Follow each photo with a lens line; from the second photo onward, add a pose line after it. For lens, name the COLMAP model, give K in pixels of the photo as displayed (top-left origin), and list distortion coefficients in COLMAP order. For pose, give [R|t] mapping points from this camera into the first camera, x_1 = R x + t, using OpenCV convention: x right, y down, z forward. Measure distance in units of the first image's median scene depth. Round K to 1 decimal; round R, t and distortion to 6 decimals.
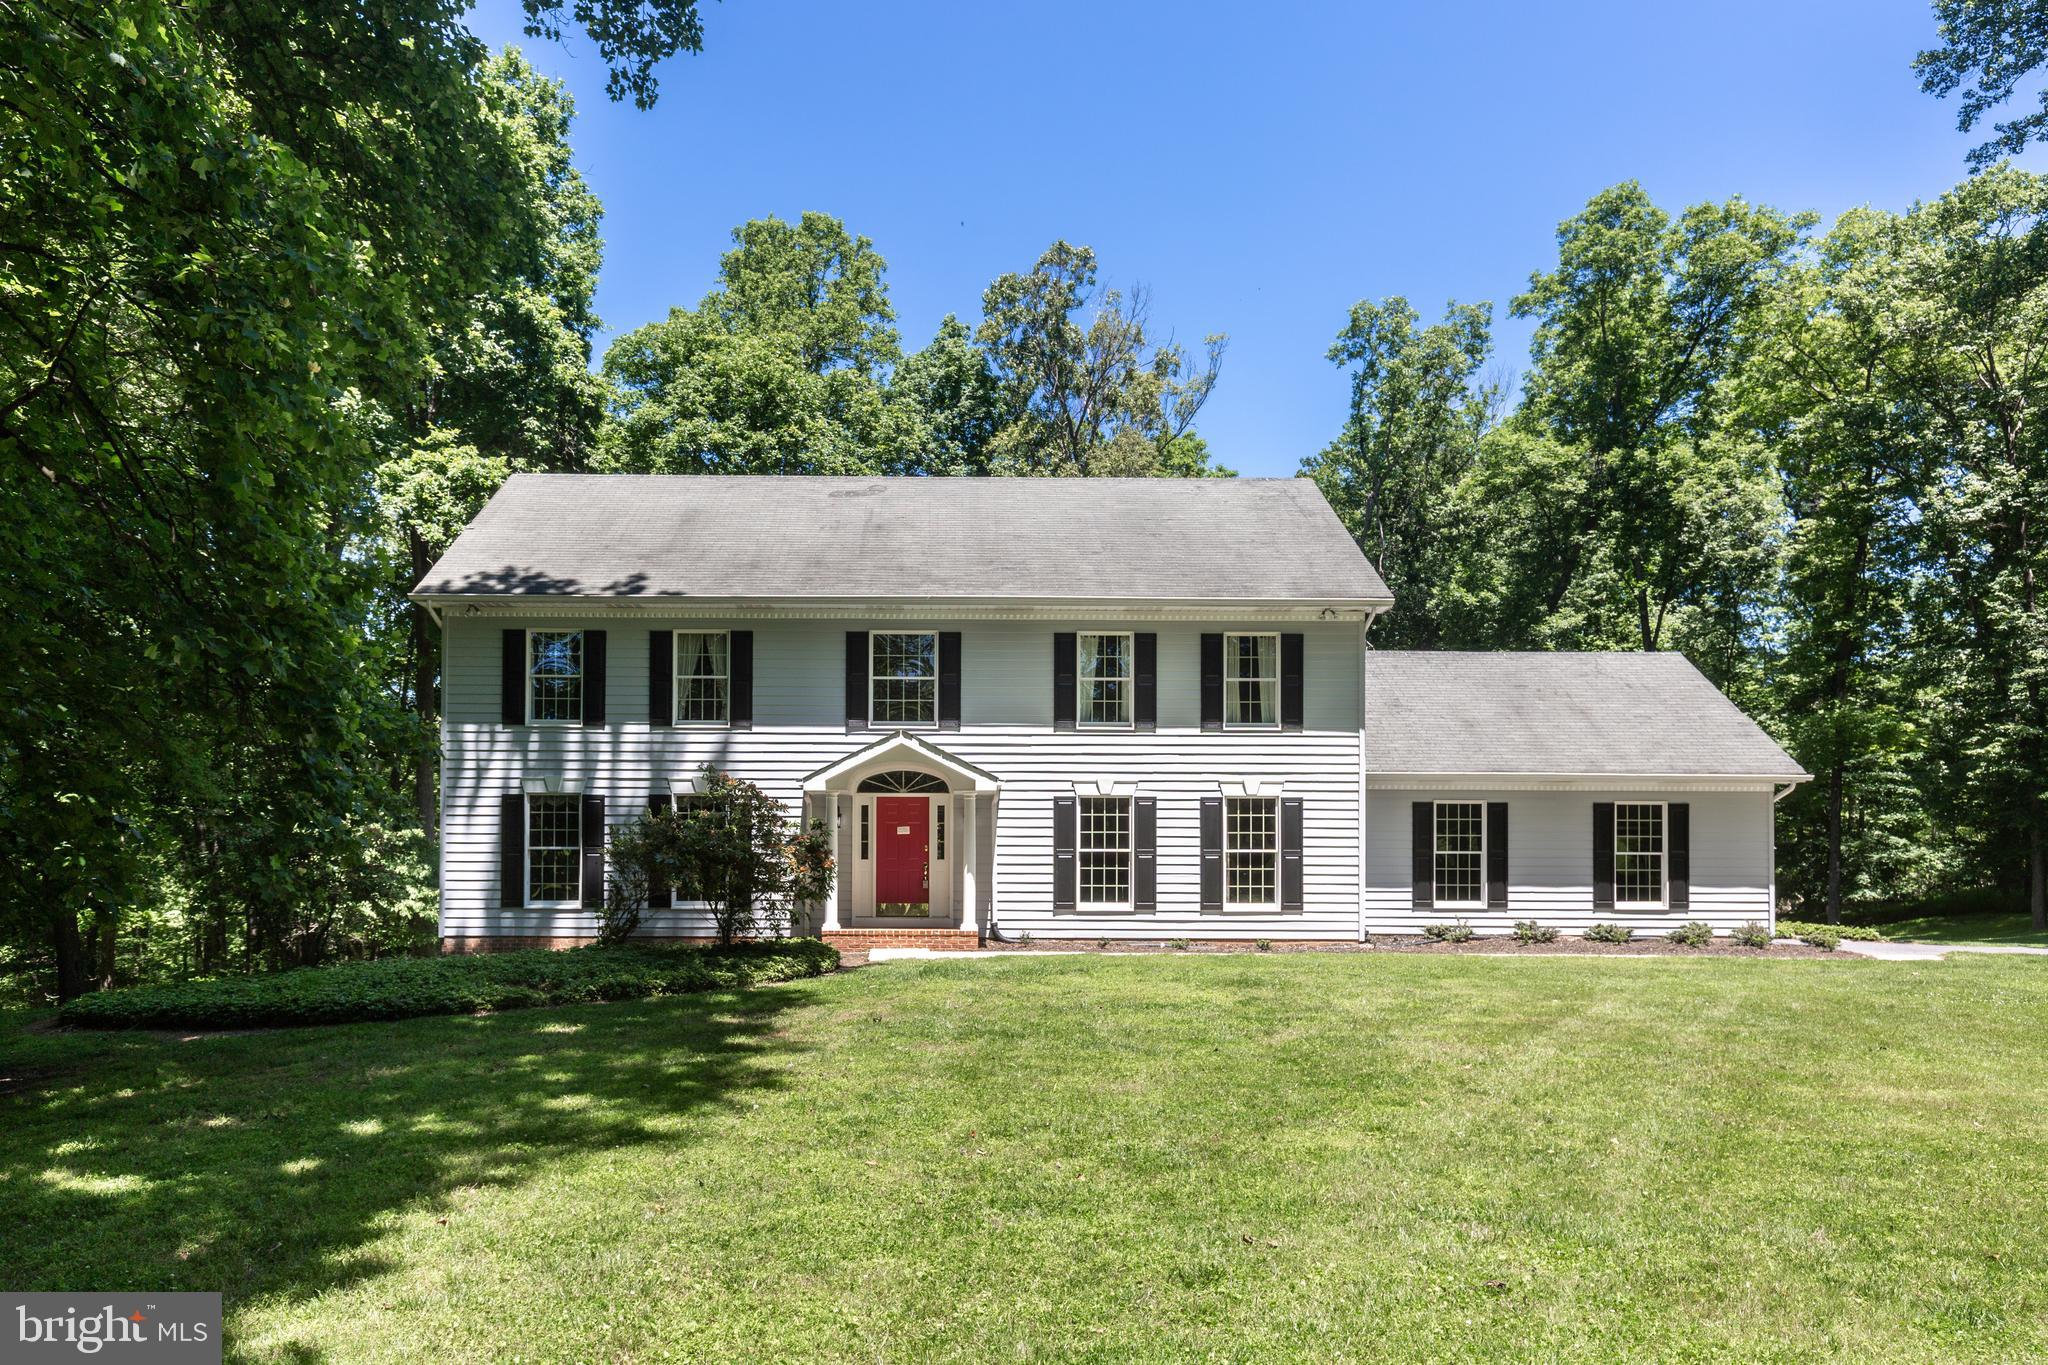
lens RADIAL K [[1367.2, 0, 926.3], [0, 1367.2, 839.0], [0, 0, 1]] dist [0.001565, 0.007647]
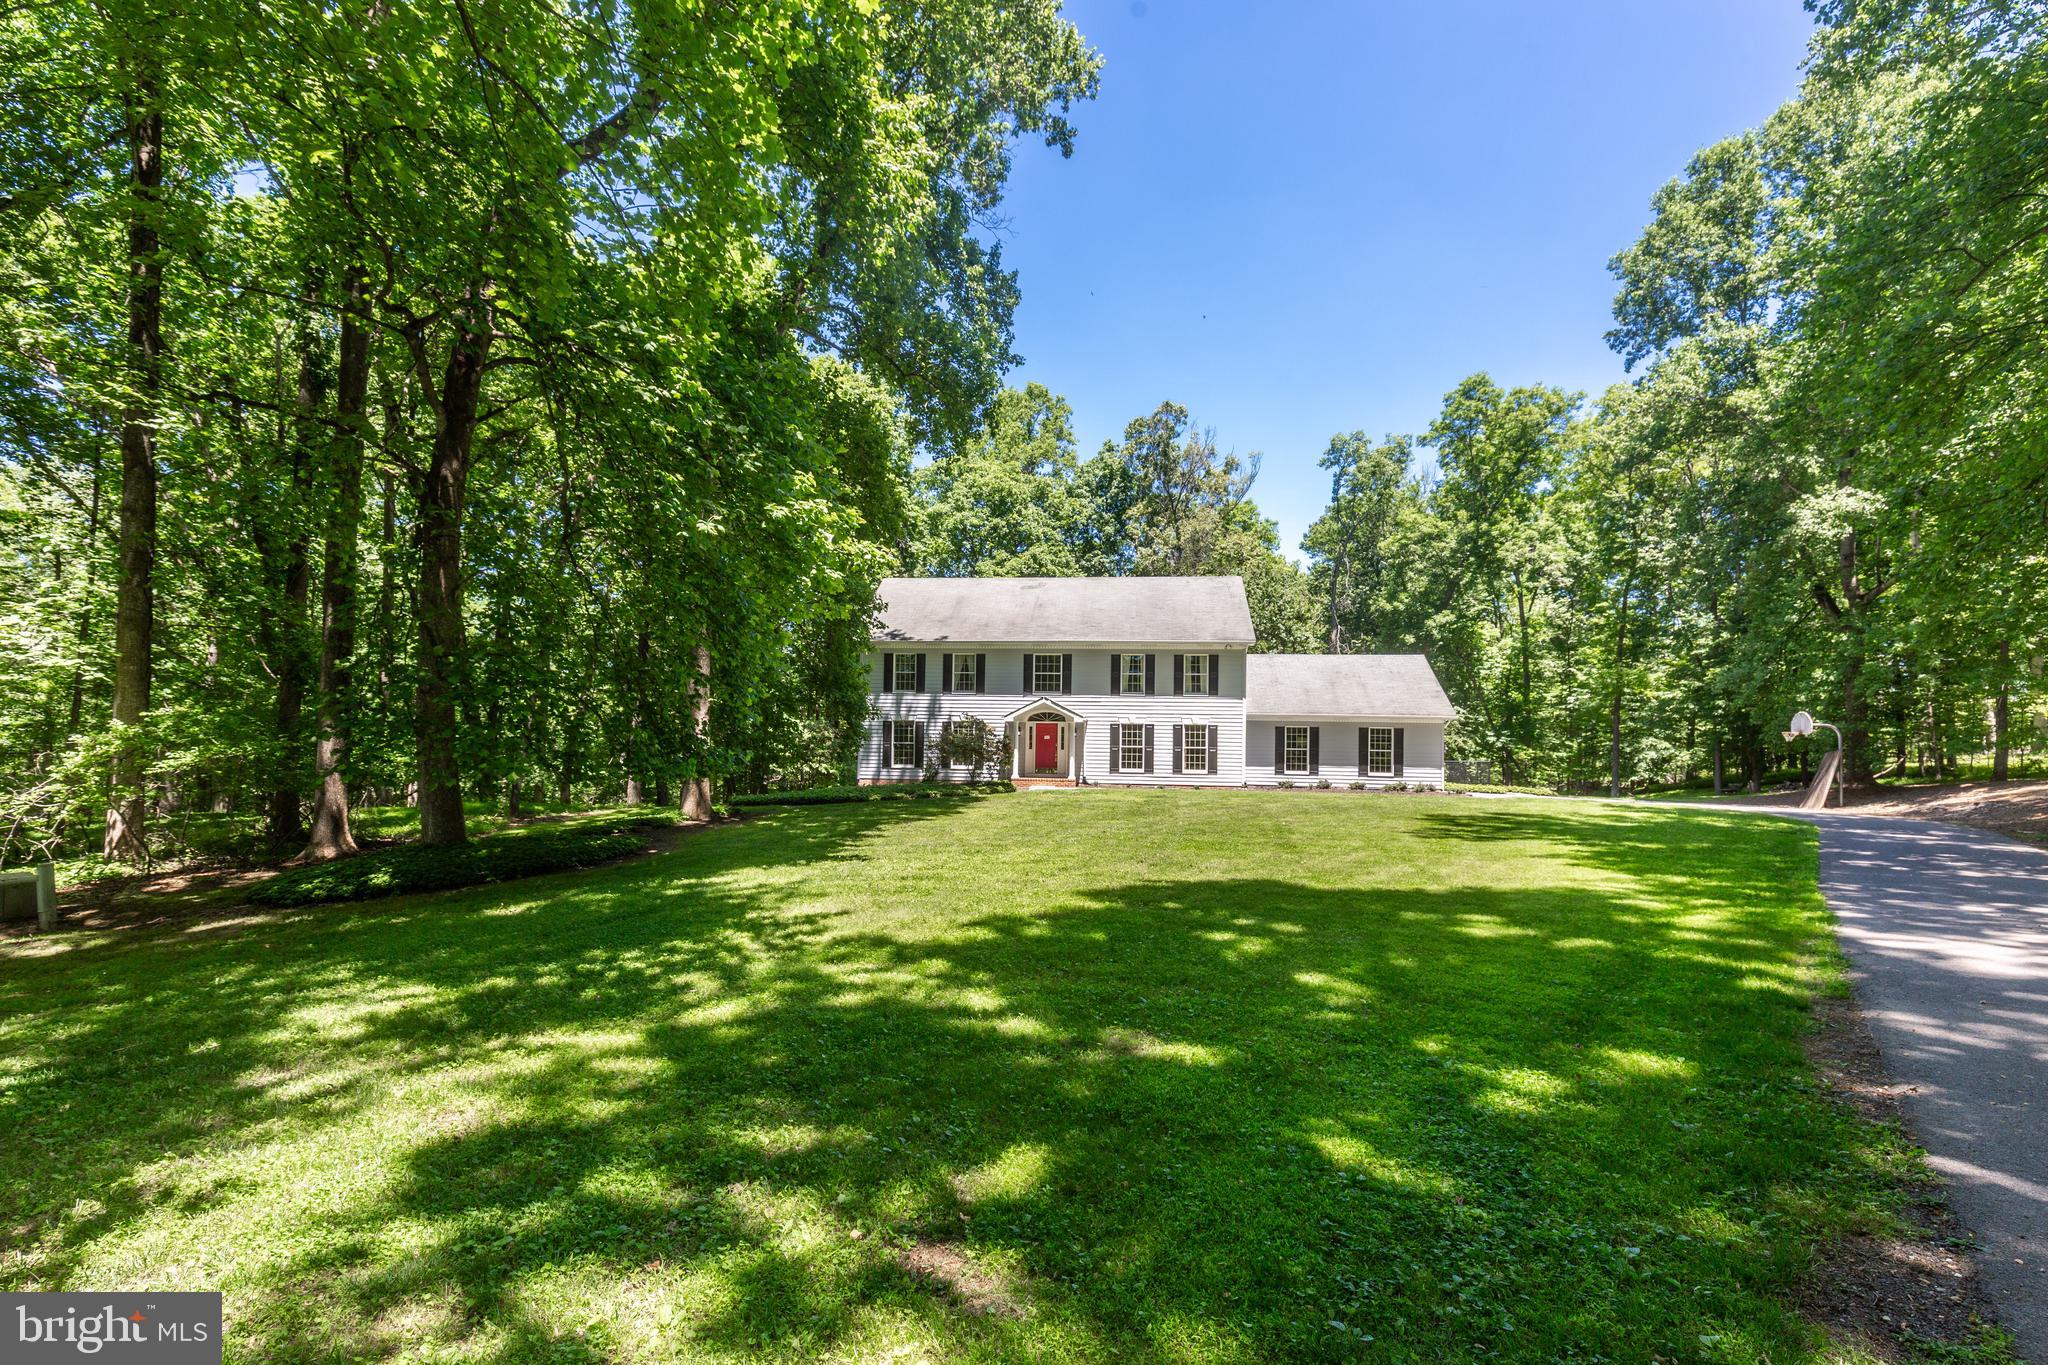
lens RADIAL K [[921.5, 0, 1000.4], [0, 921.5, 727.2], [0, 0, 1]] dist [0.013005, -0.003196]
pose [[0.992029, 0.008835, -0.125701, 0.099158], [-0.009341, 0.999950, -0.003436, -0.017011], [0.125664, 0.004583, 0.992062, -0.571903]]
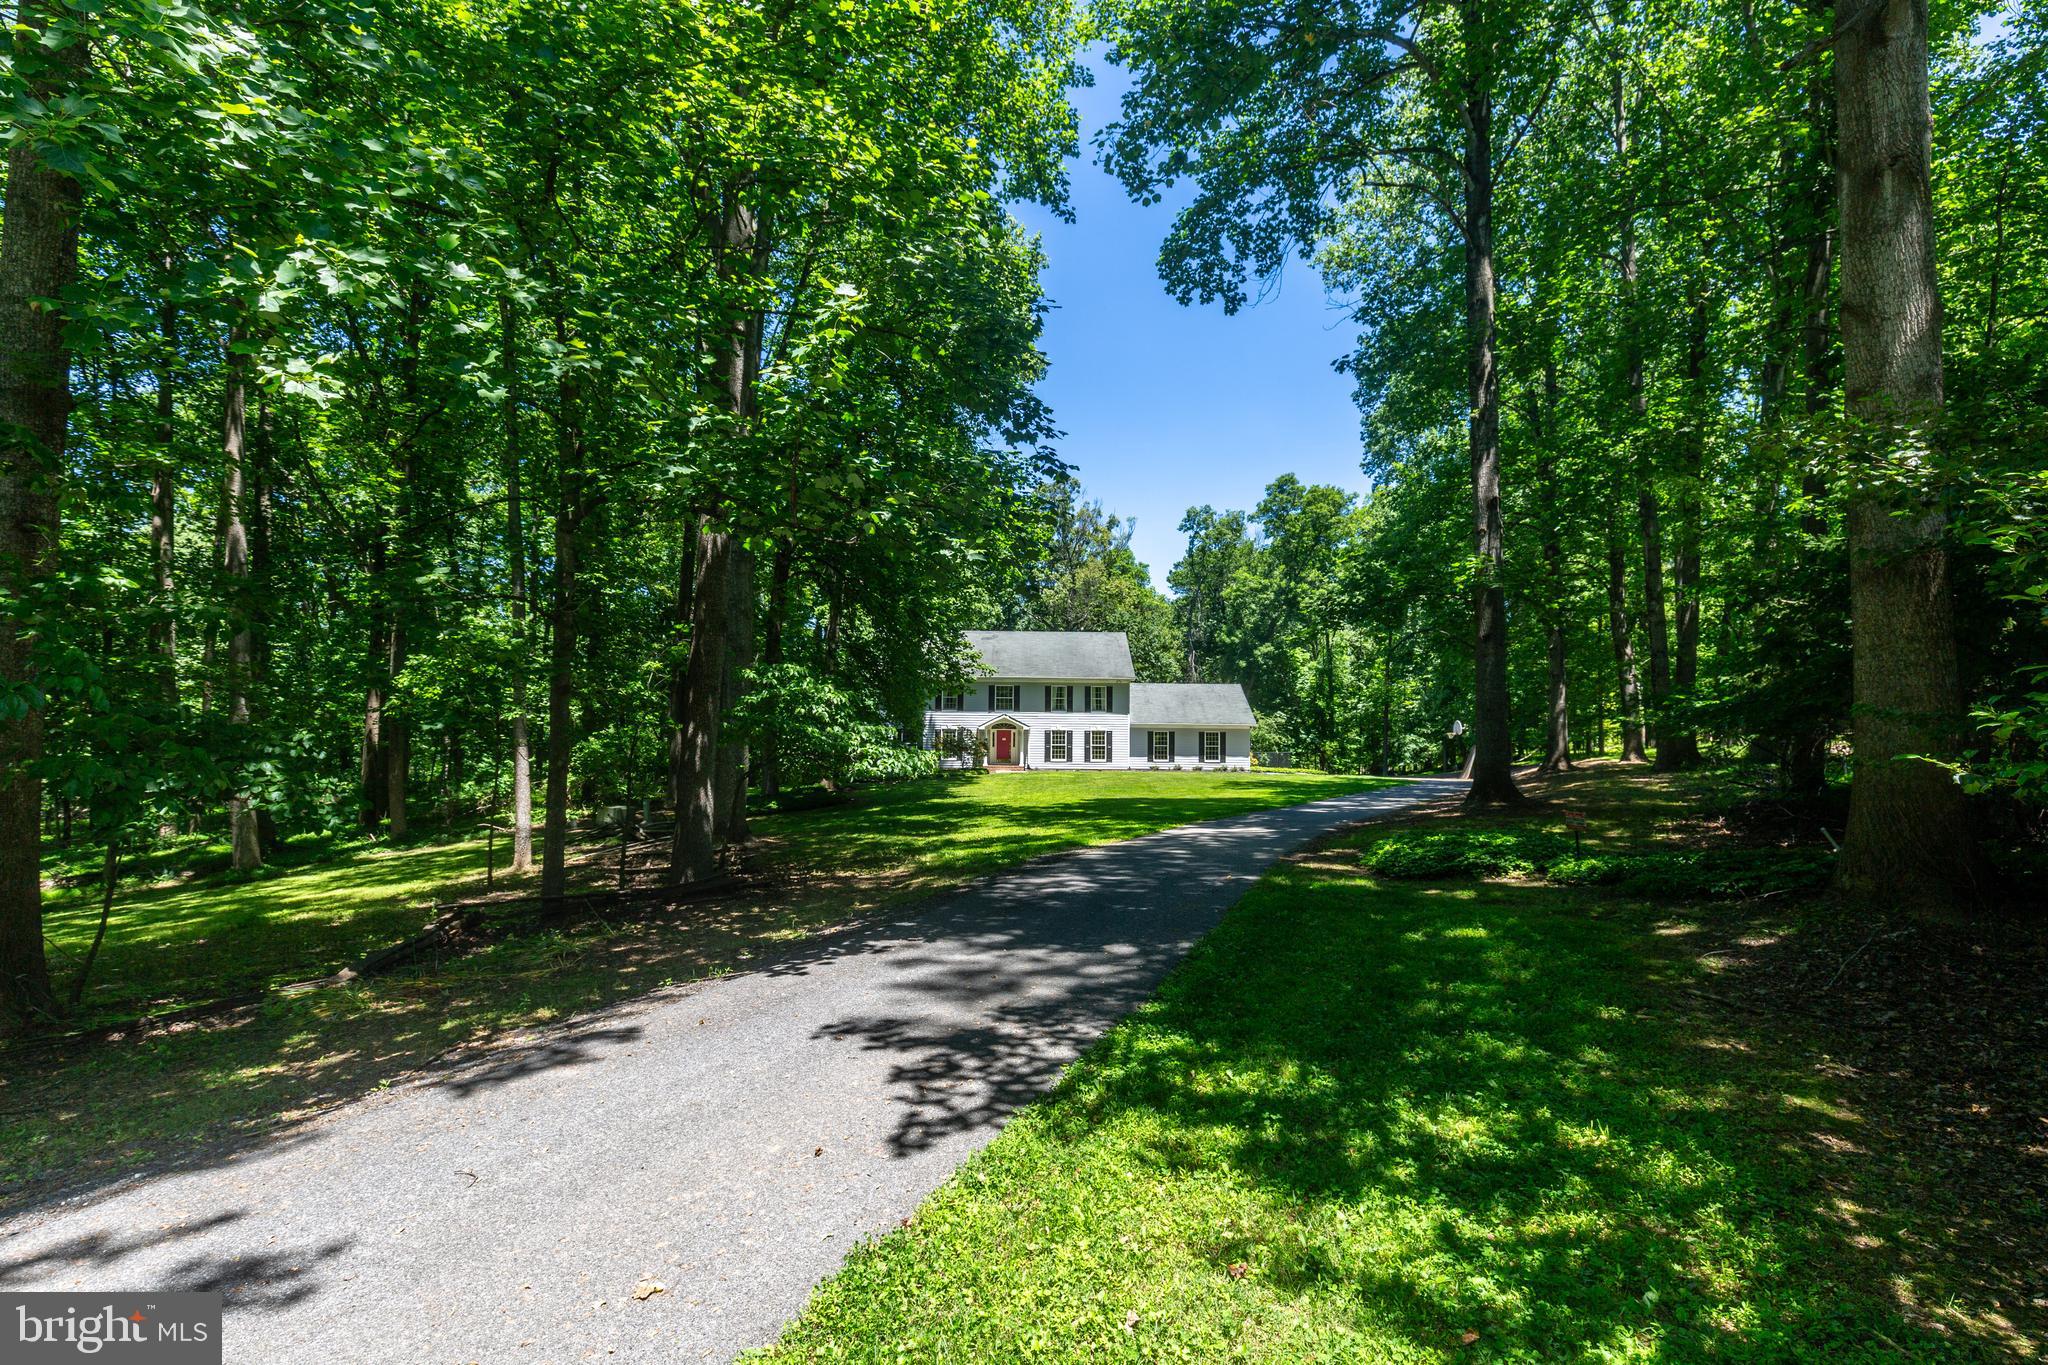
lens RADIAL K [[921.5, 0, 987.8], [0, 921.5, 691.8], [0, 0, 1]] dist [0.013005, -0.003196]
pose [[0.999923, 0.004267, -0.011660, -0.030692], [-0.004695, 0.999307, -0.036927, -0.039897], [0.011494, 0.036979, 0.999250, -1.413242]]
